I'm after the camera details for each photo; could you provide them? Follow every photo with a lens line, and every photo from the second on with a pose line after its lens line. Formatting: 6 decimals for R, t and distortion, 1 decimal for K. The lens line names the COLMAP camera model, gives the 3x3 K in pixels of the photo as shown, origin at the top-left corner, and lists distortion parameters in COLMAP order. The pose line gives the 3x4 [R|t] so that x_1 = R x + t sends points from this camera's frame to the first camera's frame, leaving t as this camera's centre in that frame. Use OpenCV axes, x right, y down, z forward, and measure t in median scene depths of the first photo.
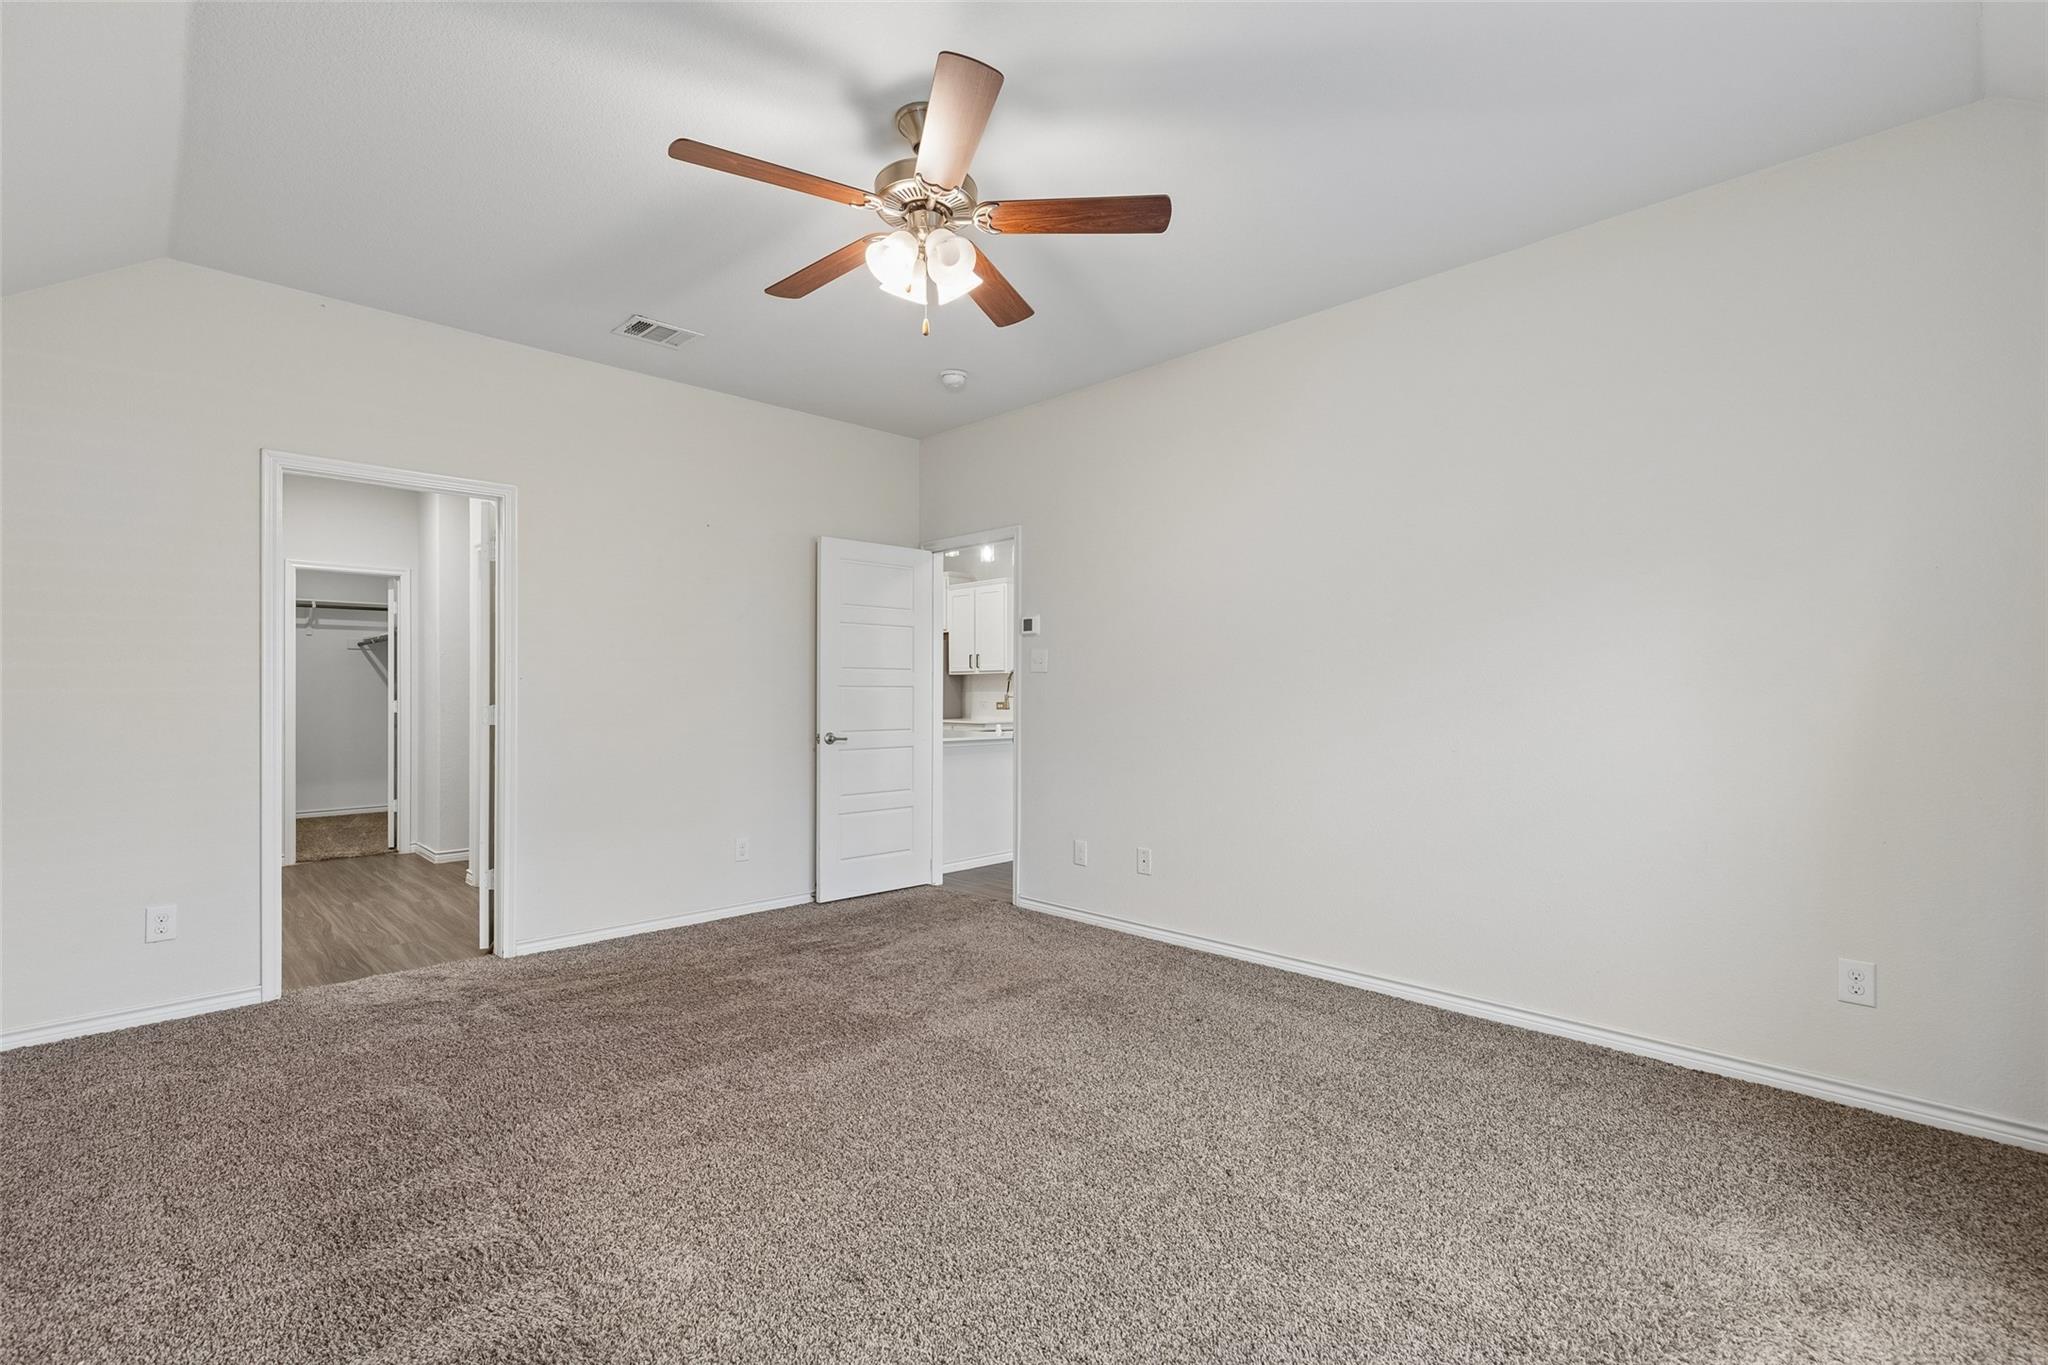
lens RADIAL K [[919.5, 0, 1030.7], [0, 919.5, 694.9], [0, 0, 1]] dist [0.000162, -0.000407]
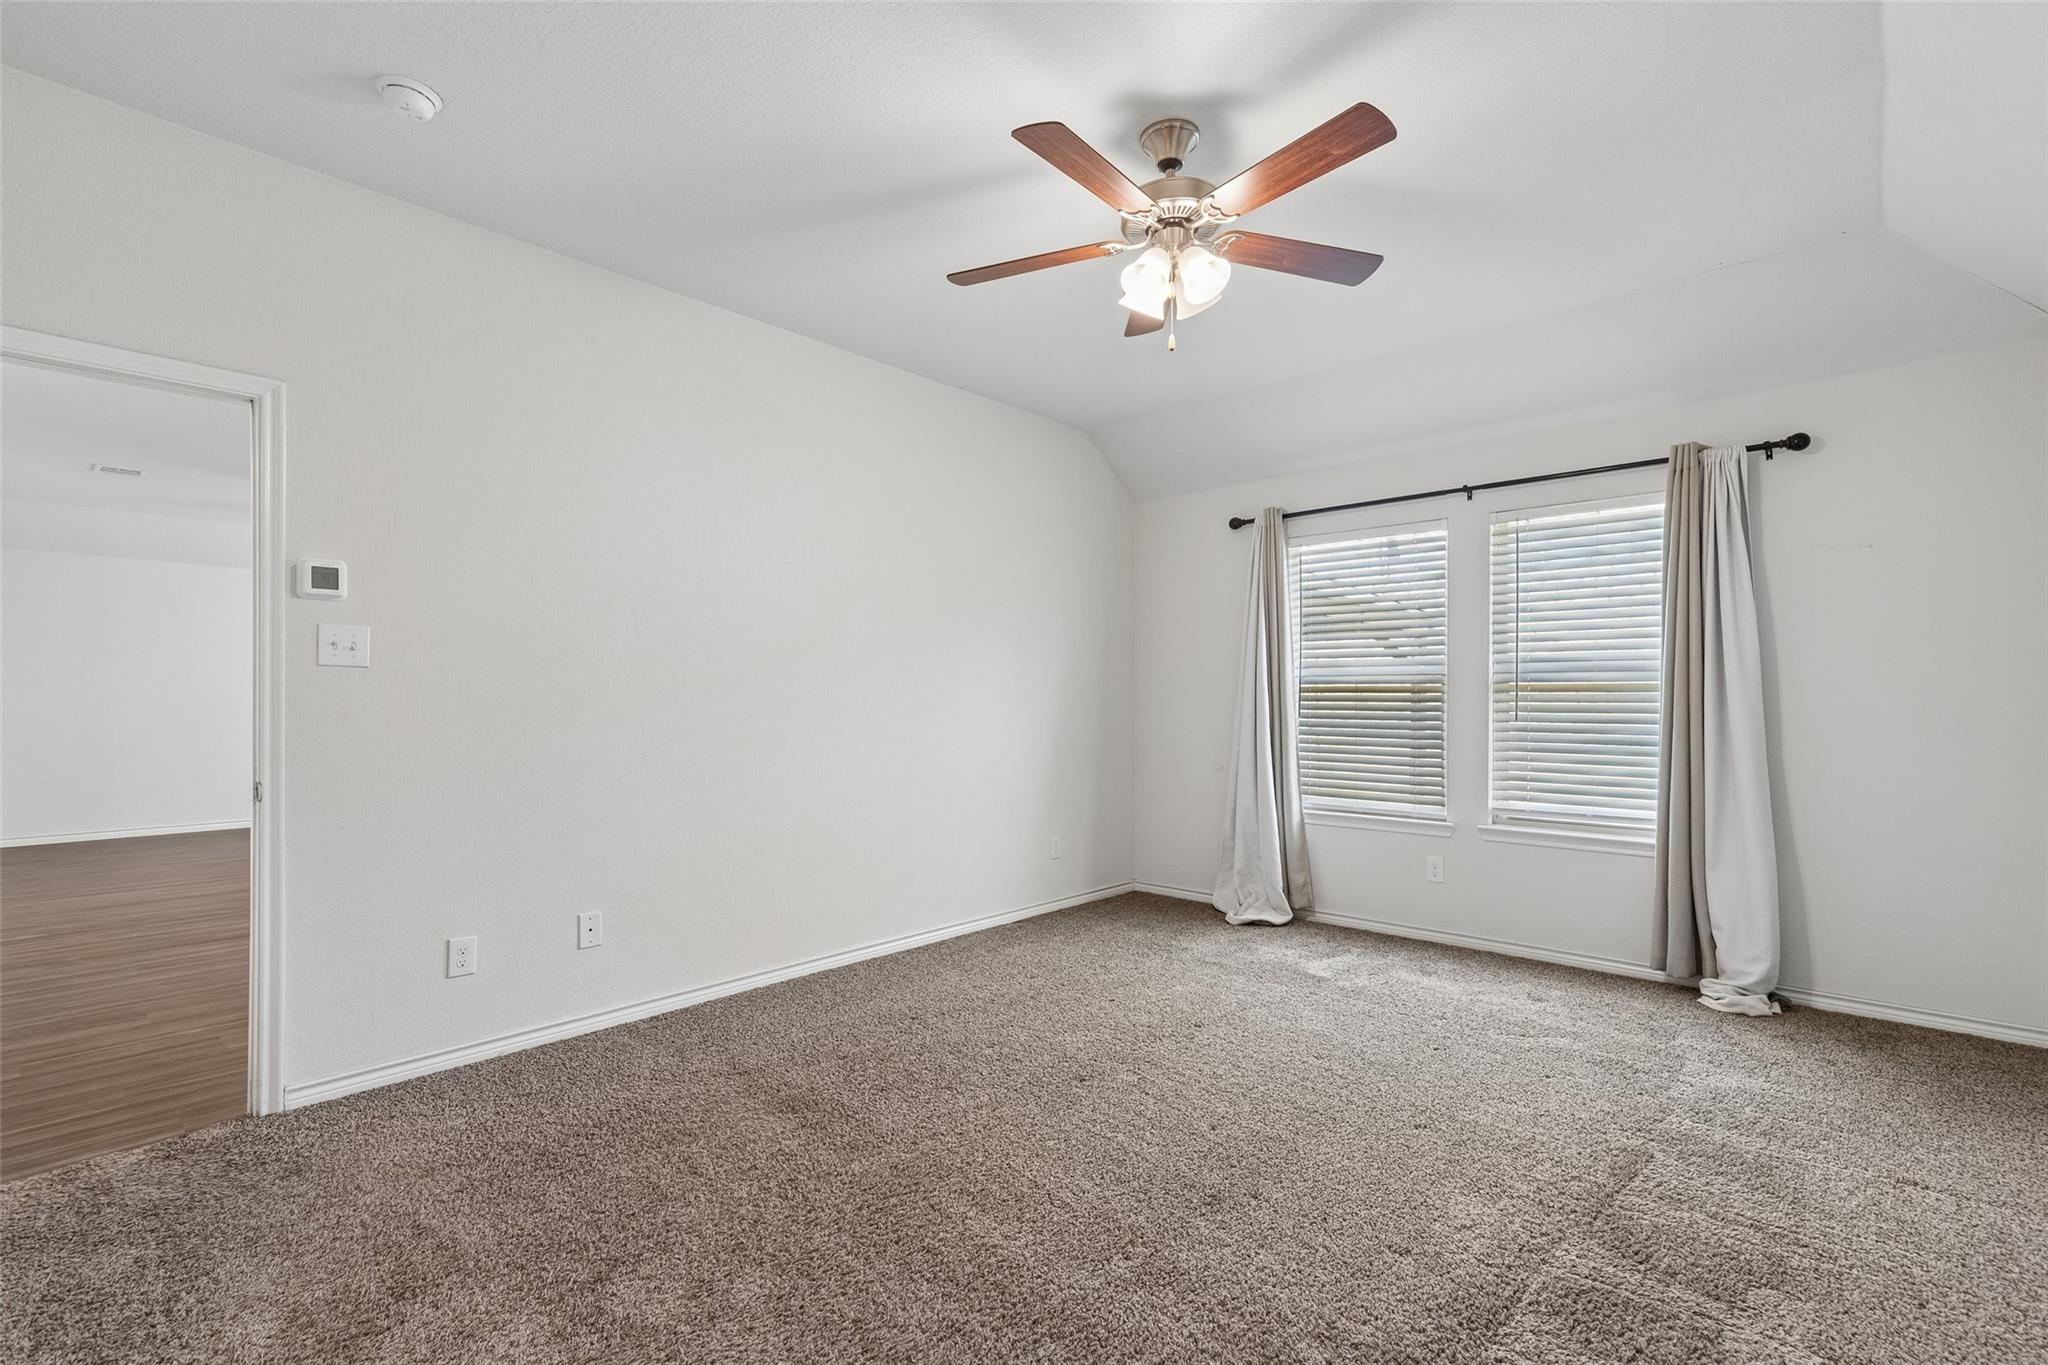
lens RADIAL K [[919.5, 0, 1030.7], [0, 919.5, 694.9], [0, 0, 1]] dist [0.000162, -0.000407]
pose [[-0.055976, -0.002307, 0.998429, -0.861940], [-0.002534, 0.999994, 0.002169, -0.014137], [-0.998429, -0.002409, -0.055981, 0.937701]]
